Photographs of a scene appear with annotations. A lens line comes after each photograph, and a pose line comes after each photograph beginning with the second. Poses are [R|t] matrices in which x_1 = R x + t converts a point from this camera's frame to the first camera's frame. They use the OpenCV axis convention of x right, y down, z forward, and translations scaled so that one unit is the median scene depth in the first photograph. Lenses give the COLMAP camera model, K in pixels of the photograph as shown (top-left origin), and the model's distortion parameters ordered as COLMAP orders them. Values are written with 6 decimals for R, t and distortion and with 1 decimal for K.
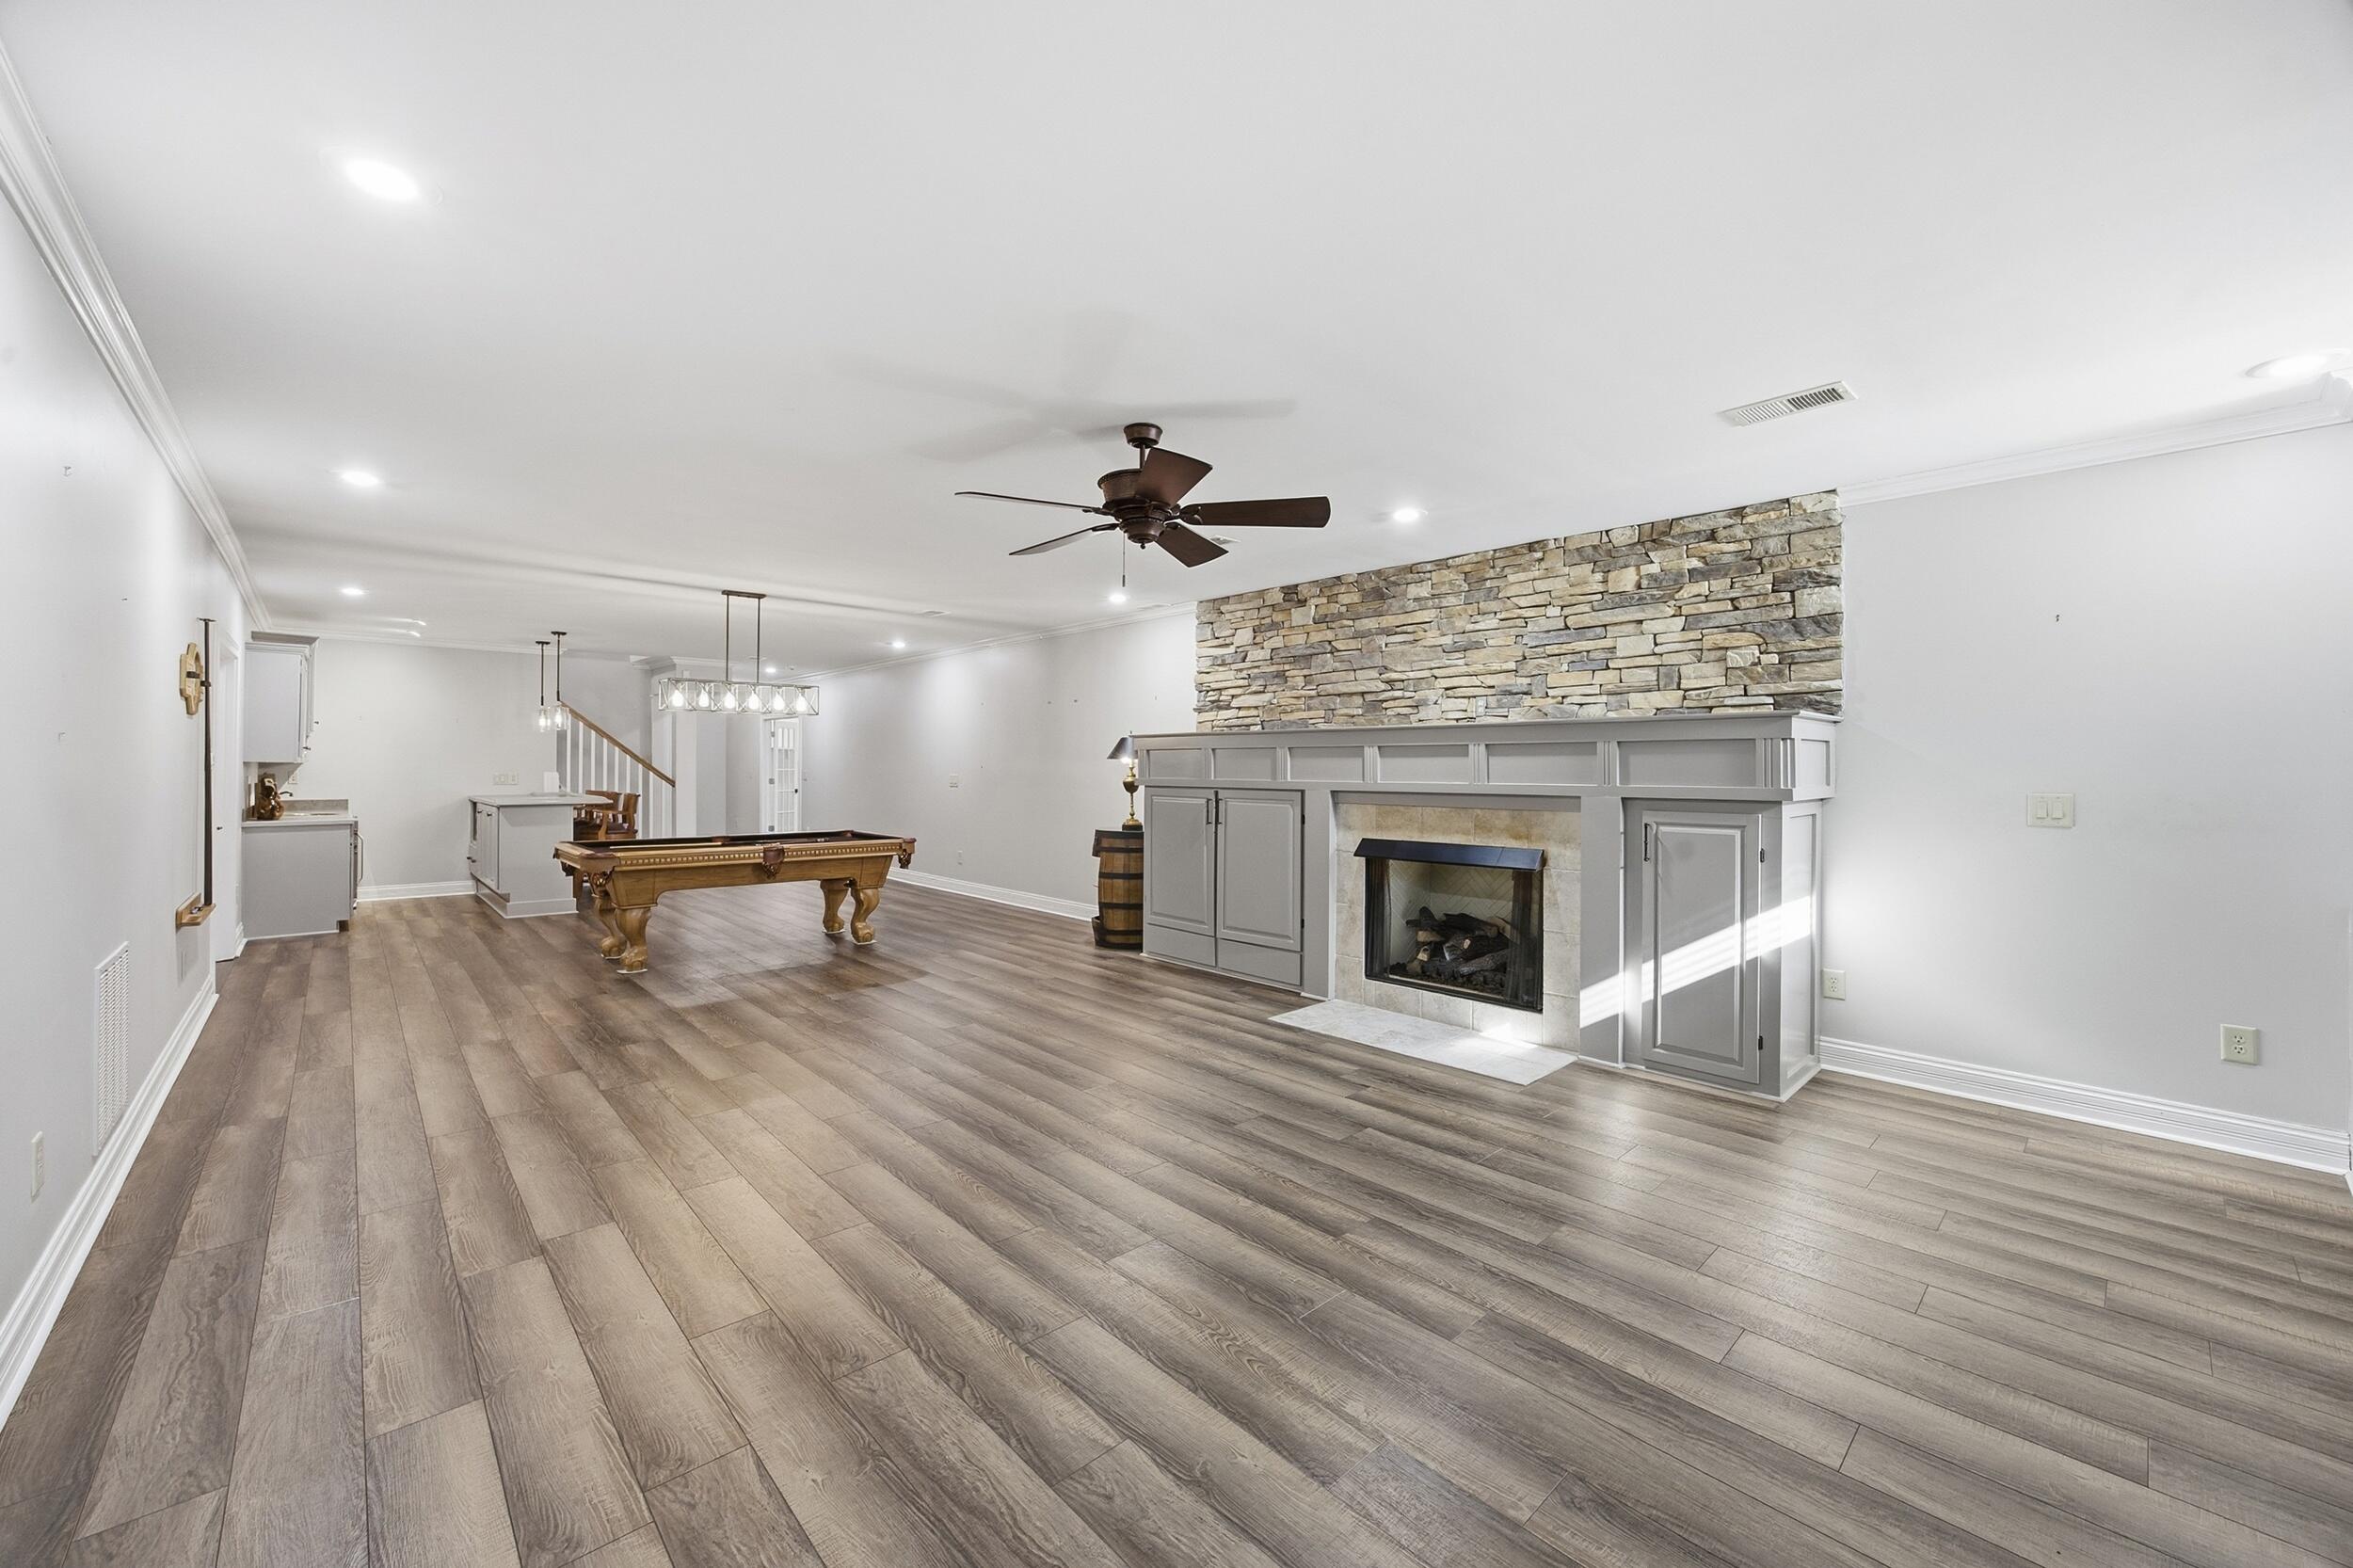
lens RADIAL K [[910.7, 0, 1191.6], [0, 910.7, 763.4], [0, 0, 1]] dist [-0.017127, 0.004055]
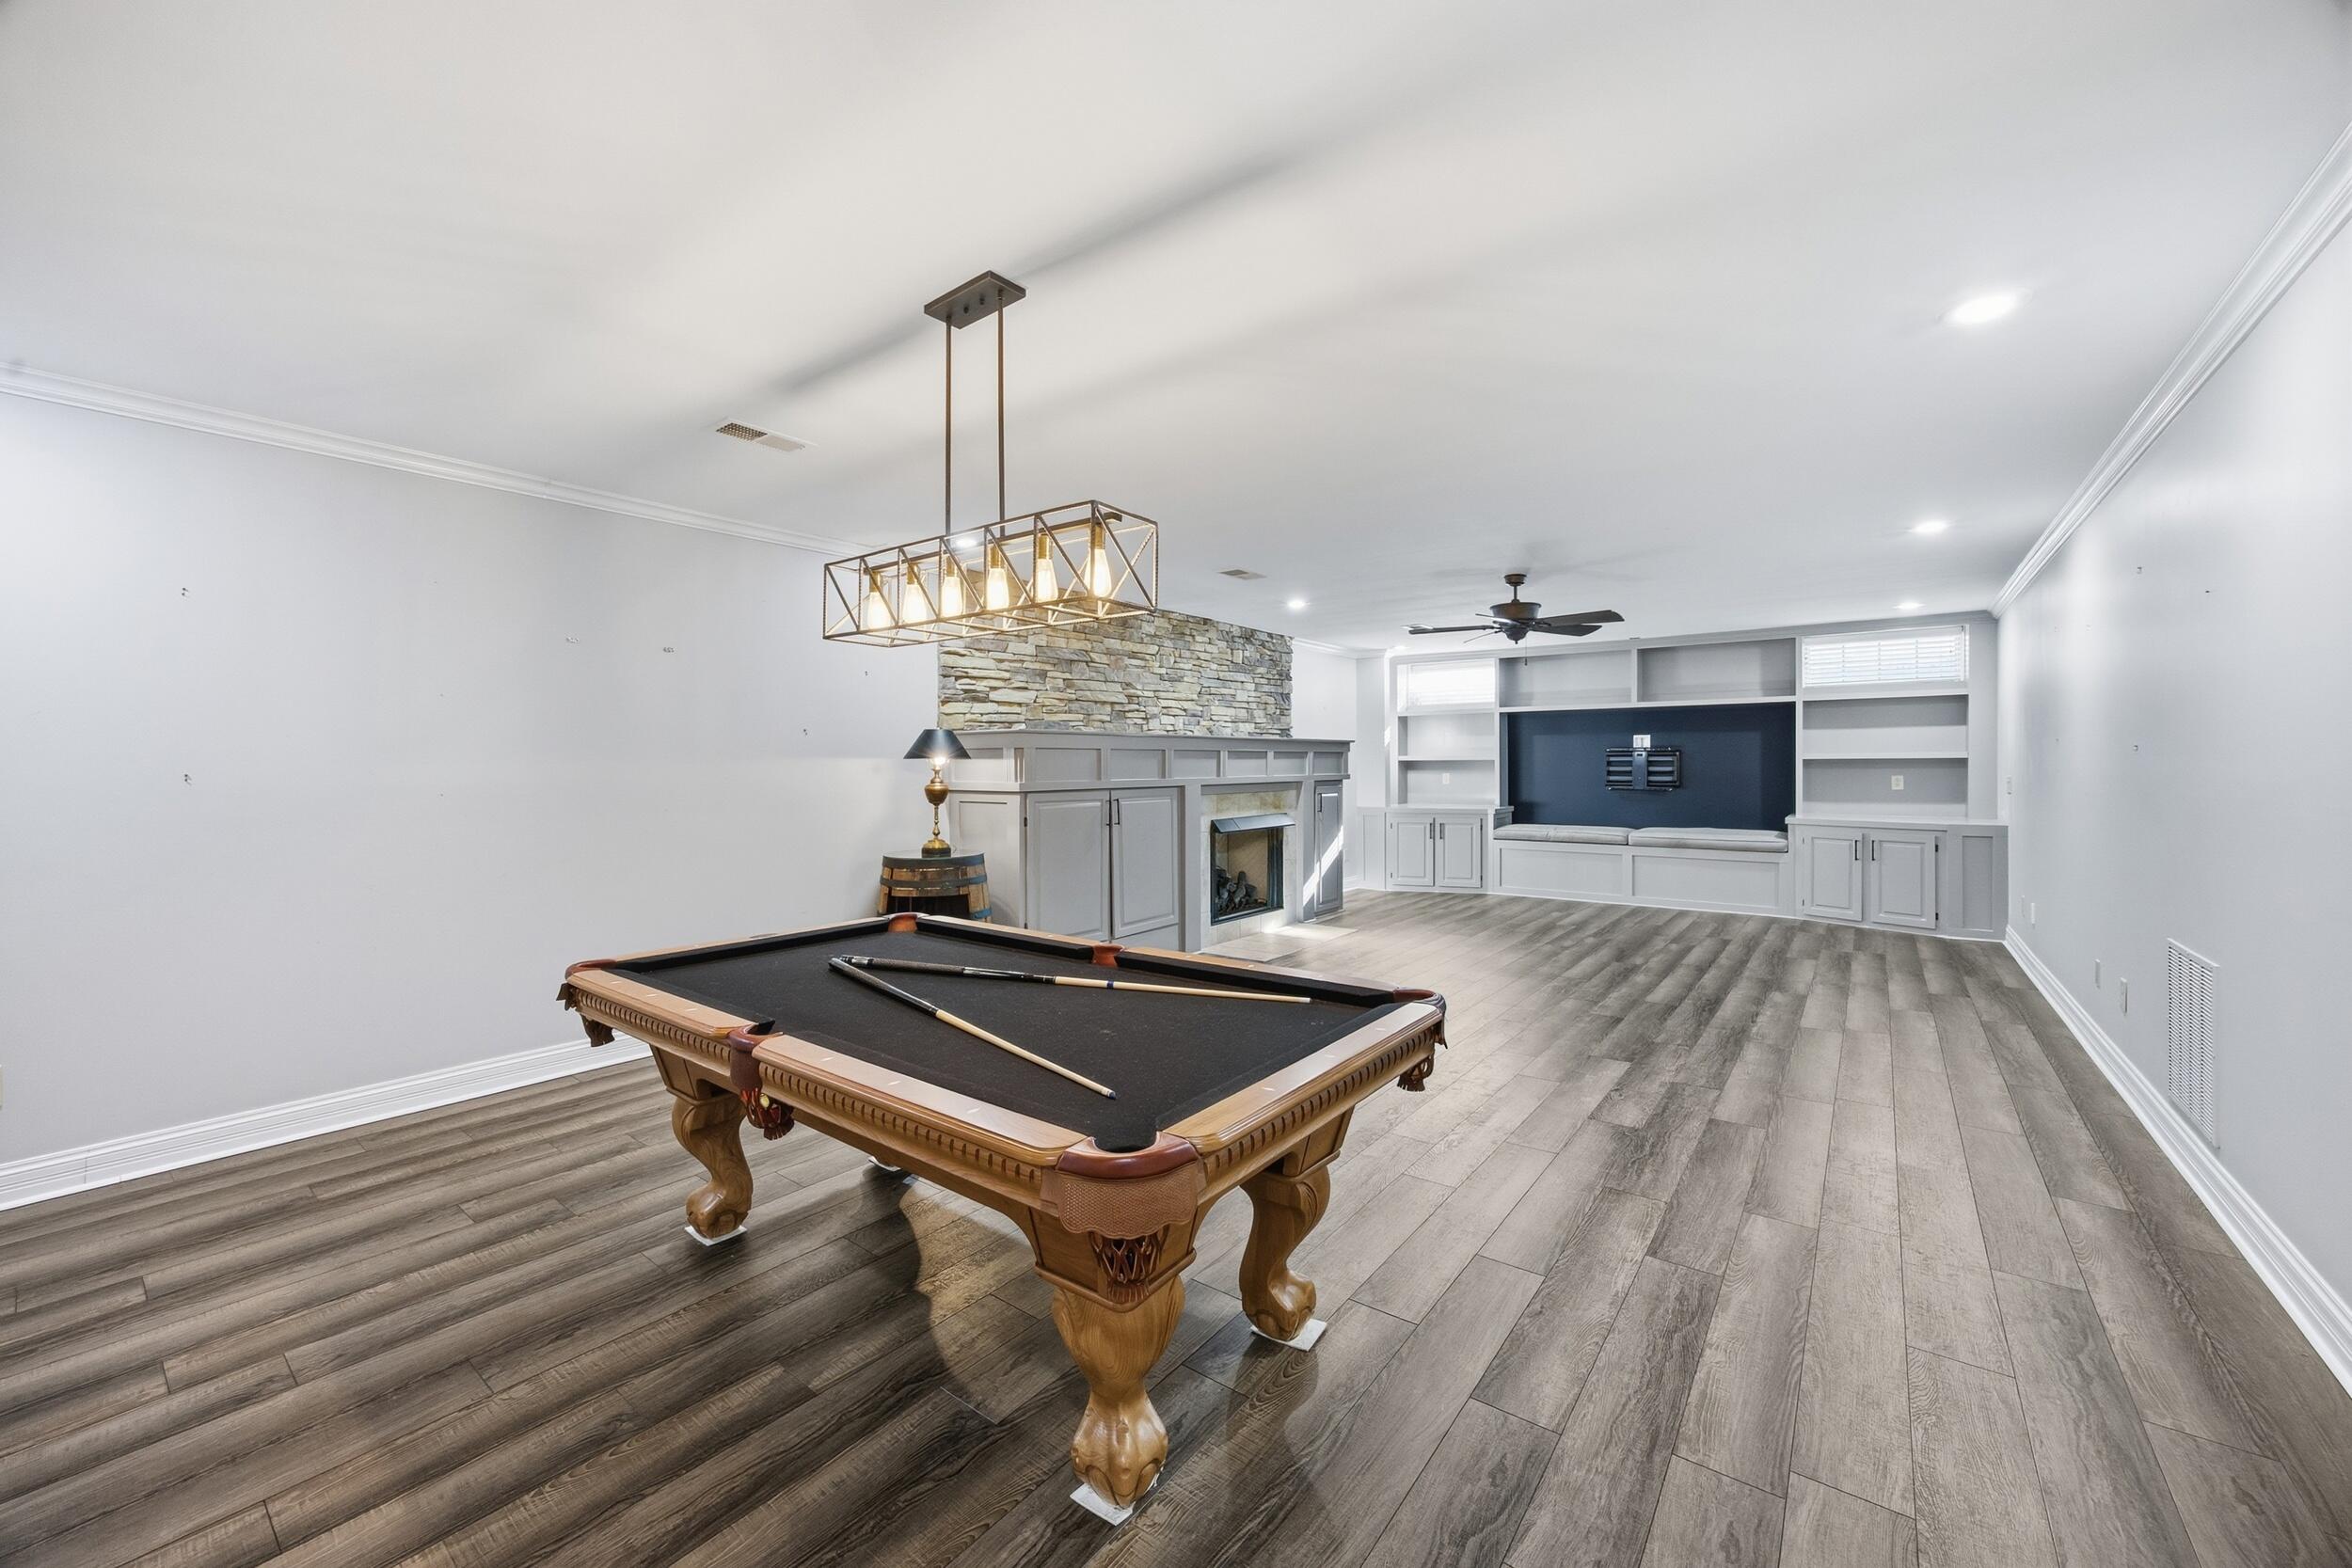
lens RADIAL K [[910.2, 0, 1187.2], [0, 910.2, 769.7], [0, 0, 1]] dist [-0.017127, 0.004055]
pose [[-0.161778, -0.007849, 0.986796, -1.053755], [0.006082, 0.999941, 0.008951, -0.002704], [-0.986808, 0.007450, -0.161721, 1.191221]]
